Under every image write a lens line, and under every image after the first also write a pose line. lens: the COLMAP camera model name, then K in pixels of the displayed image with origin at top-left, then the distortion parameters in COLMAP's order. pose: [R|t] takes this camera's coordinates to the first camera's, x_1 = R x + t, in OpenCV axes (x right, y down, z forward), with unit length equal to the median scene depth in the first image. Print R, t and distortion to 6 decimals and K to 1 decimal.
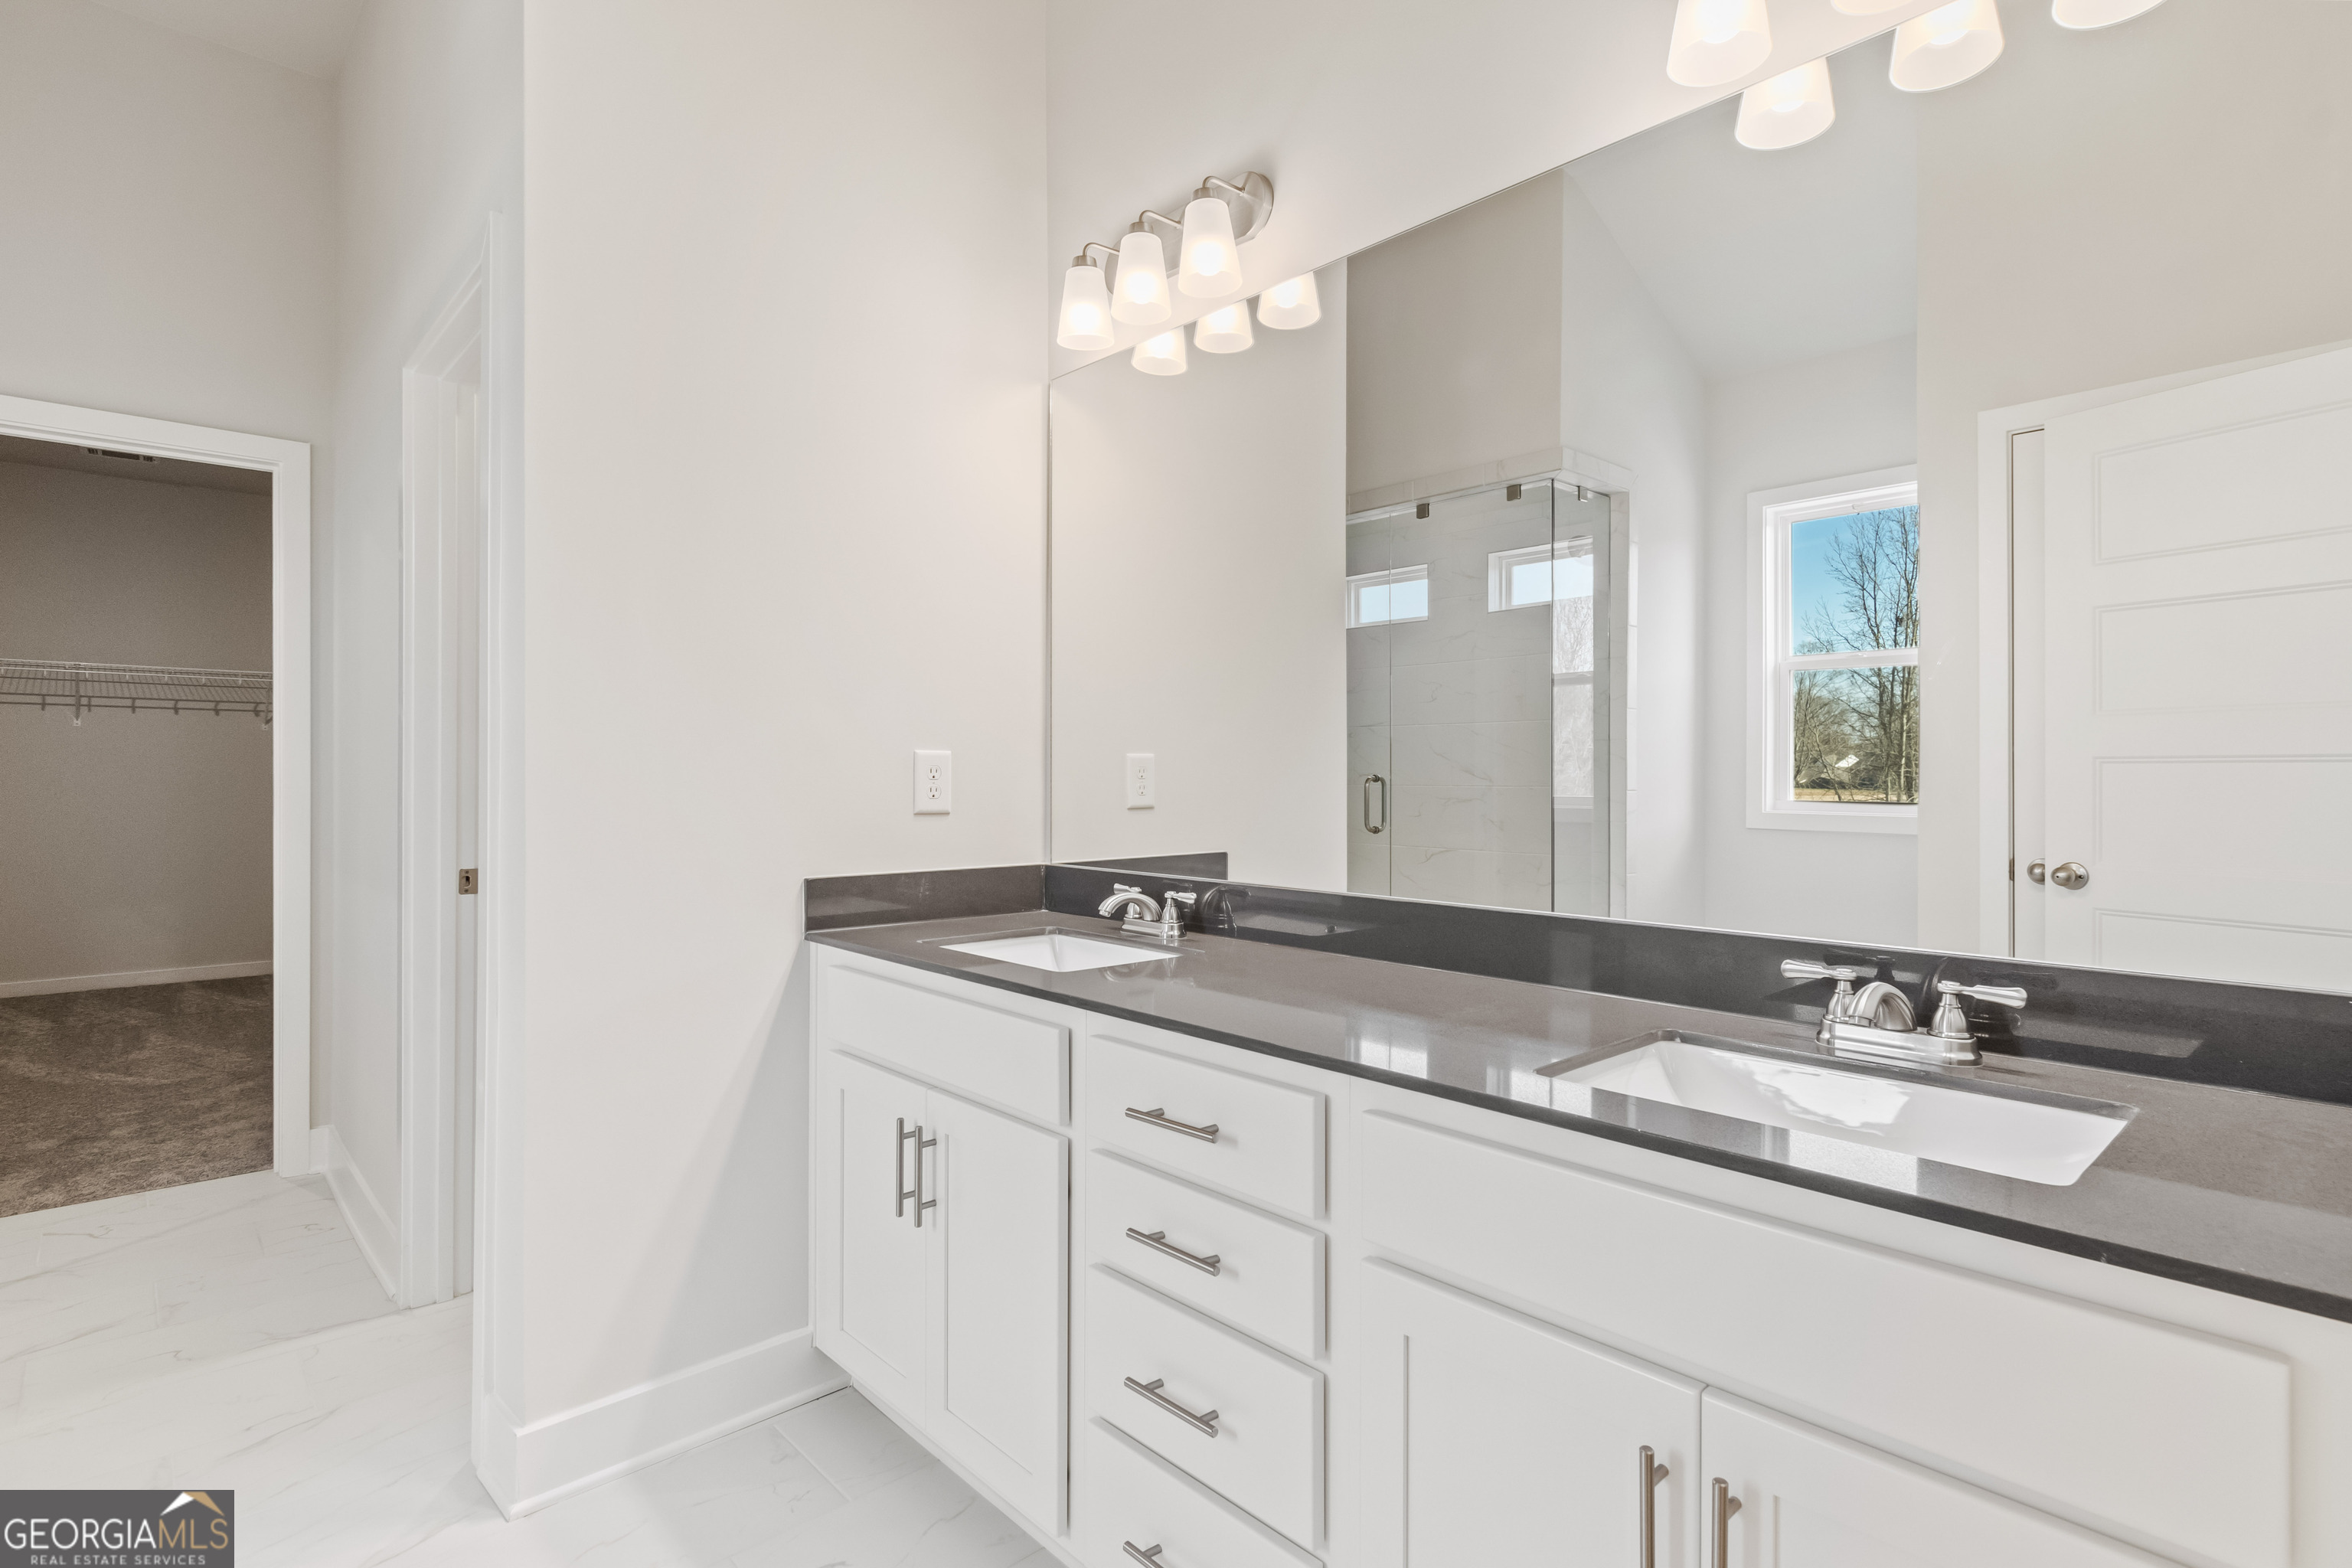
lens RADIAL K [[1157.1, 0, 1191.5], [0, 1157.1, 772.1], [0, 0, 1]] dist [0.011284, -0.007459]
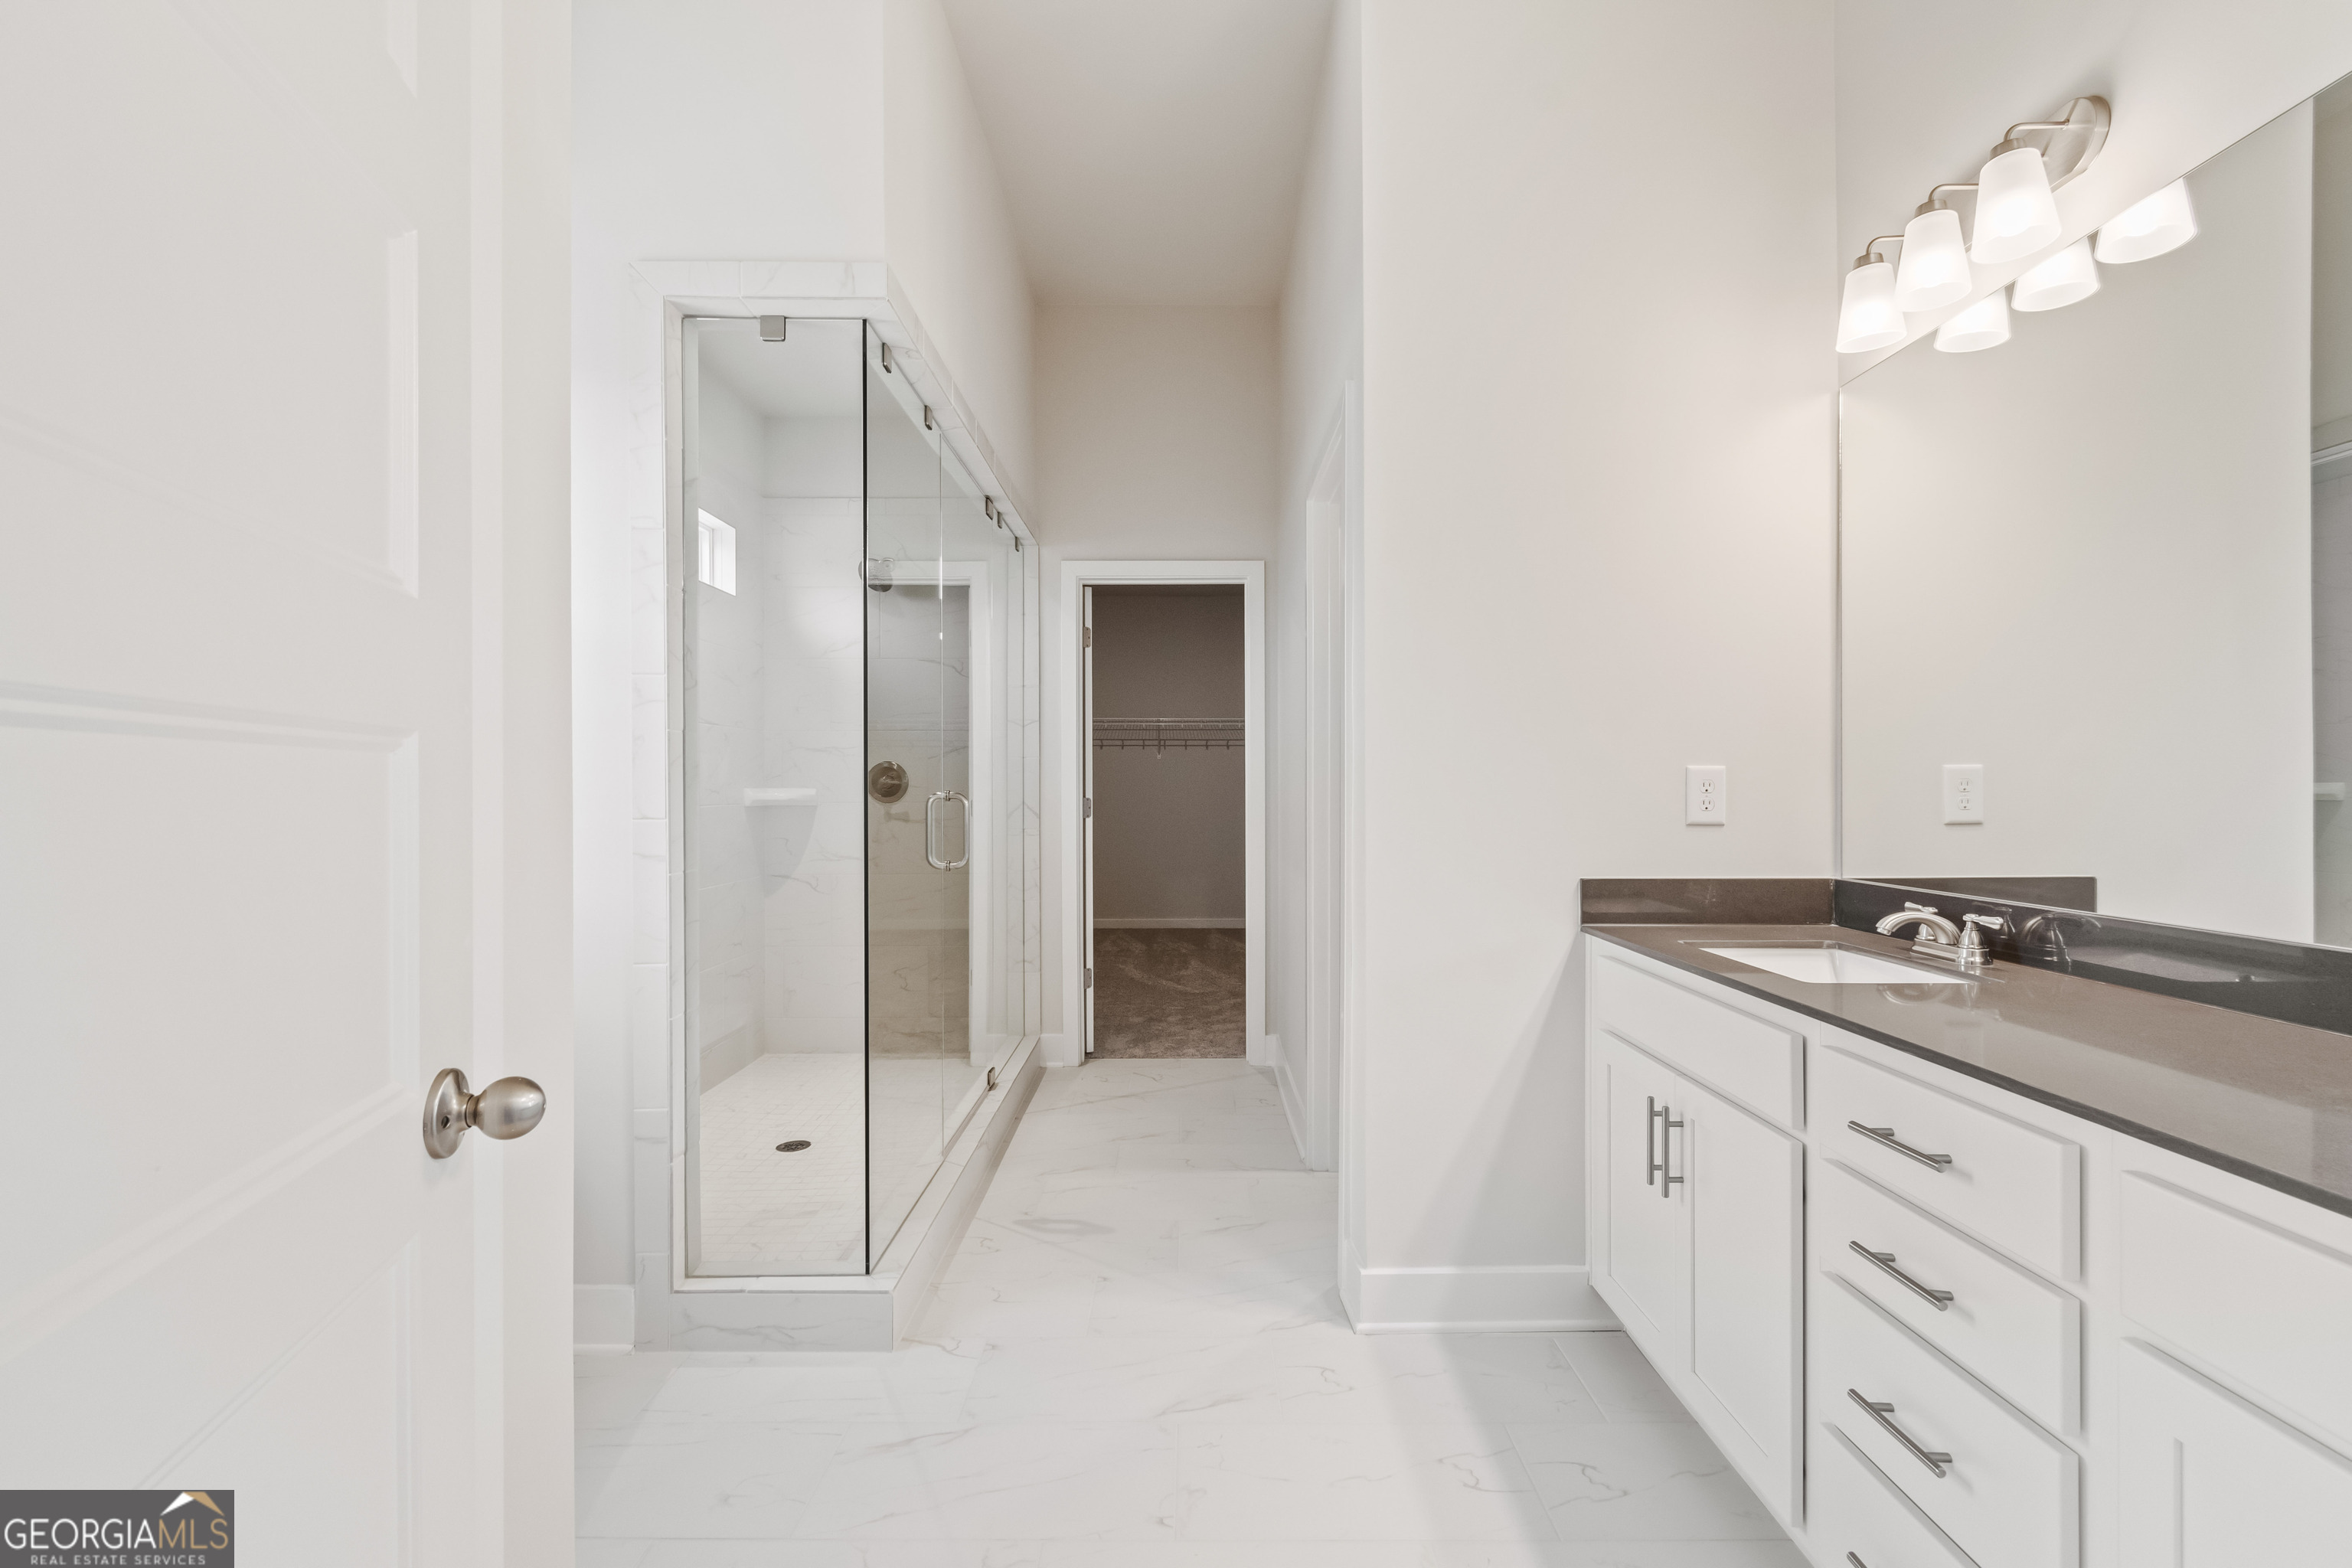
lens RADIAL K [[1057.6, 0, 1185.8], [0, 1057.6, 774.9], [0, 0, 1]] dist [0.001906, 0.000047]
pose [[0.730532, -0.012632, -0.682762, 0.085519], [0.006039, 0.999909, -0.012038, -0.001112], [0.682852, 0.004671, 0.730542, -0.035760]]
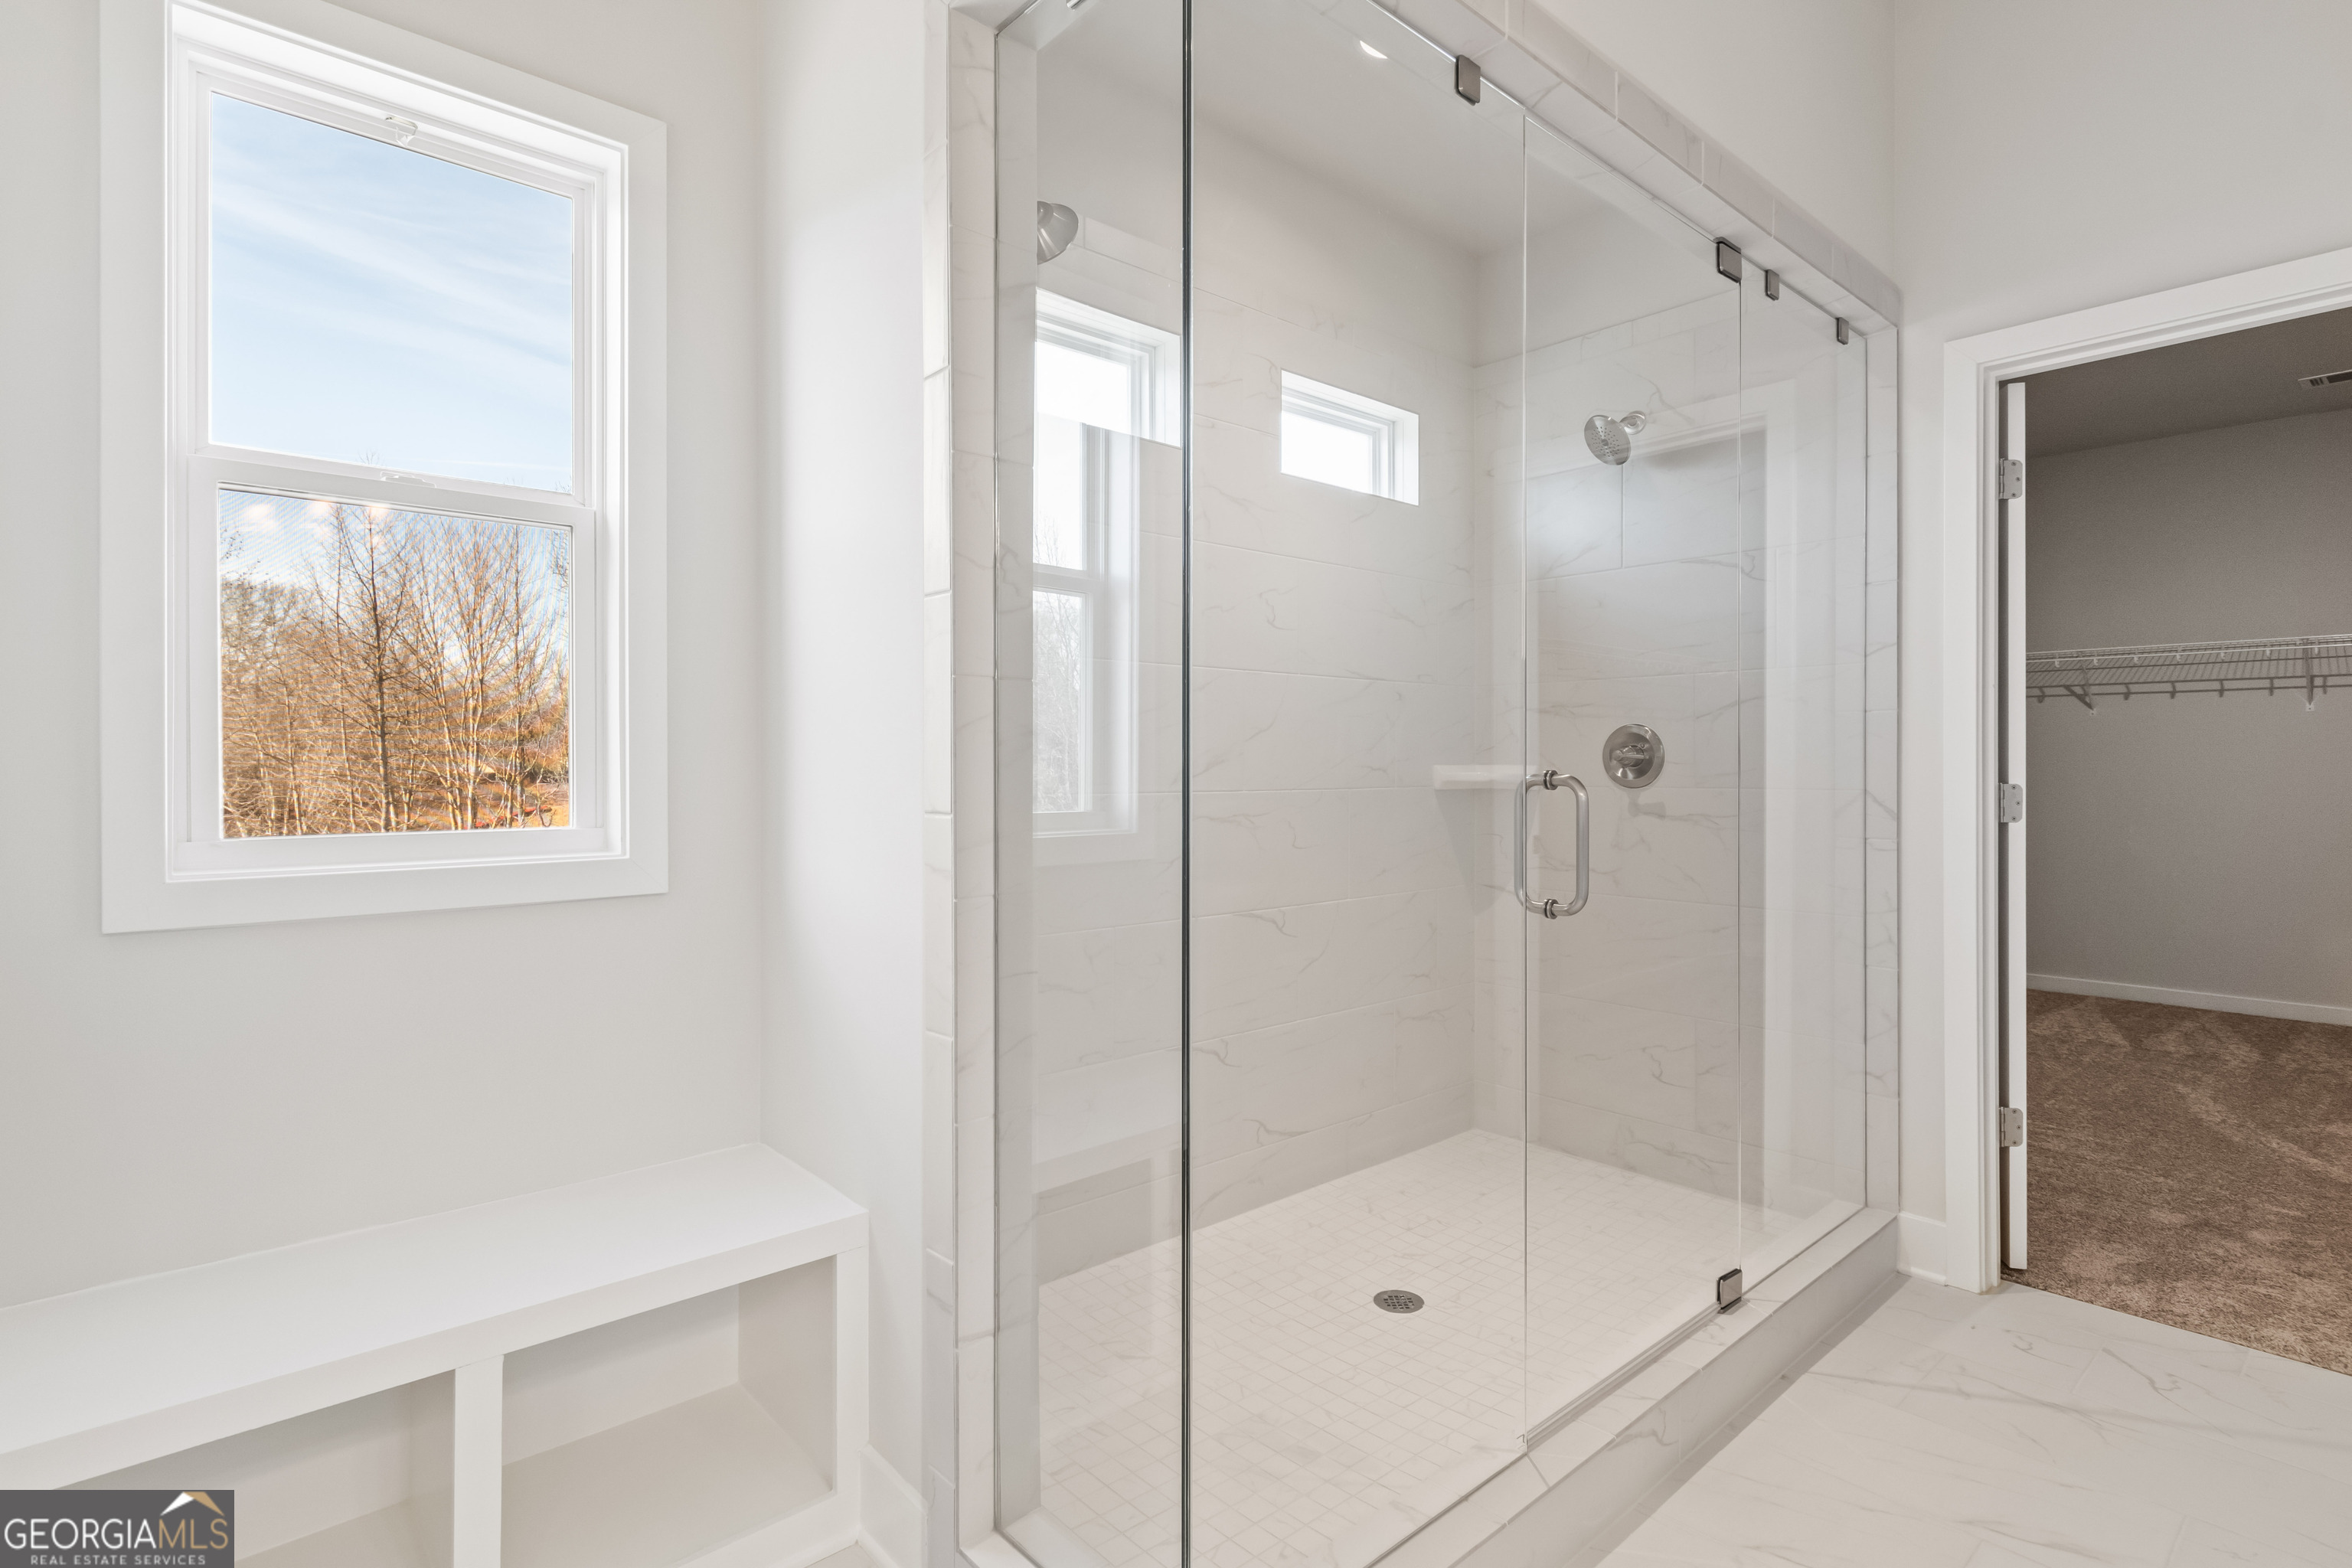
lens RADIAL K [[1144.5, 0, 1197.5], [0, 1144.5, 762.6], [0, 0, 1]] dist [0.001720, -0.001175]
pose [[-0.025647, -0.004848, -0.999659, -0.193385], [0.004119, 0.999979, -0.004956, -0.001907], [0.999663, -0.004245, -0.025627, 0.414882]]
